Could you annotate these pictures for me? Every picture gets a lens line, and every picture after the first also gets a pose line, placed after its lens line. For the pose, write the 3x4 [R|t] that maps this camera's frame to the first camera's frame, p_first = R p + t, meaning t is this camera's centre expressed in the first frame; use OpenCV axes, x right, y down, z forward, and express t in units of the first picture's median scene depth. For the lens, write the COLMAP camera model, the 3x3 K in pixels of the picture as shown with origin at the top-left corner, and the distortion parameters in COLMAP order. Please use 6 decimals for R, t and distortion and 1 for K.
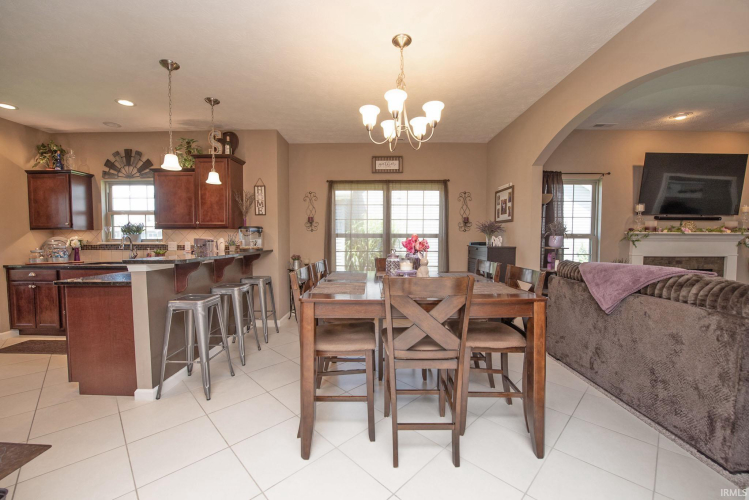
lens RADIAL K [[303.2, 0, 358.8], [0, 303.2, 253.2], [0, 0, 1]] dist [-0.004147, -0.000707]
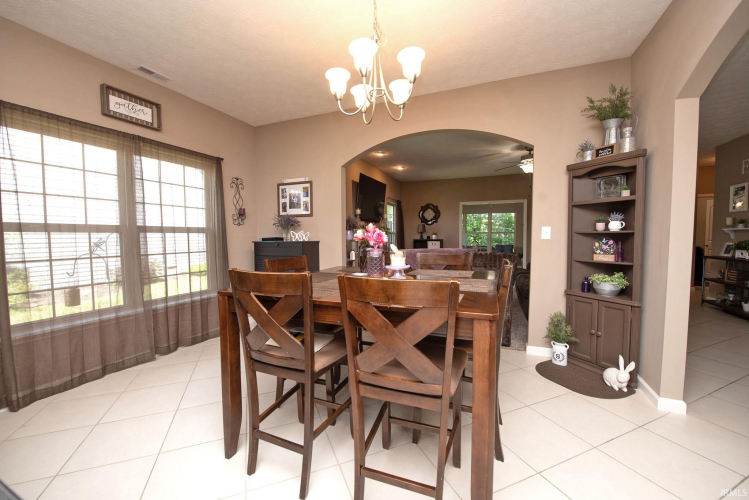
lens RADIAL K [[303.2, 0, 371.6], [0, 303.2, 252.2], [0, 0, 1]] dist [-0.004147, -0.000707]
pose [[0.370317, -0.053411, 0.927368, -0.353699], [0.054749, 0.997865, 0.035609, -0.009237], [-0.927290, 0.037586, 0.372451, 0.425139]]
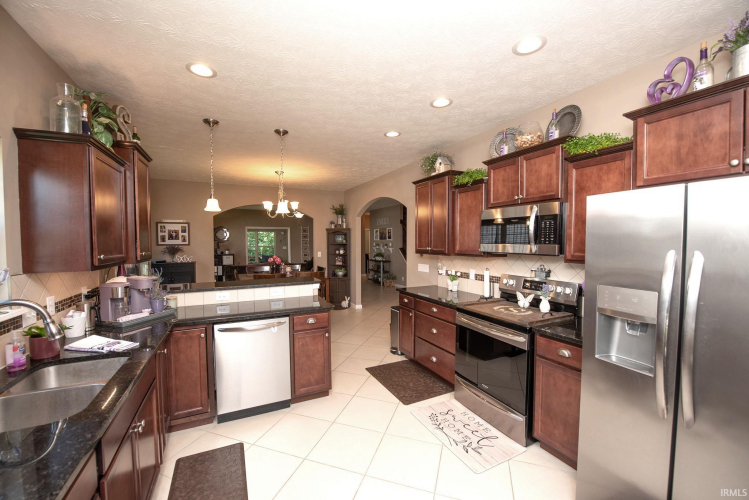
lens RADIAL K [[303.2, 0, 370.8], [0, 303.2, 251.4], [0, 0, 1]] dist [-0.004147, -0.000707]
pose [[-0.450633, -0.030553, 0.892186, -1.257473], [0.051091, 0.996893, 0.059944, -0.114856], [-0.891246, 0.072595, -0.447672, 0.836840]]
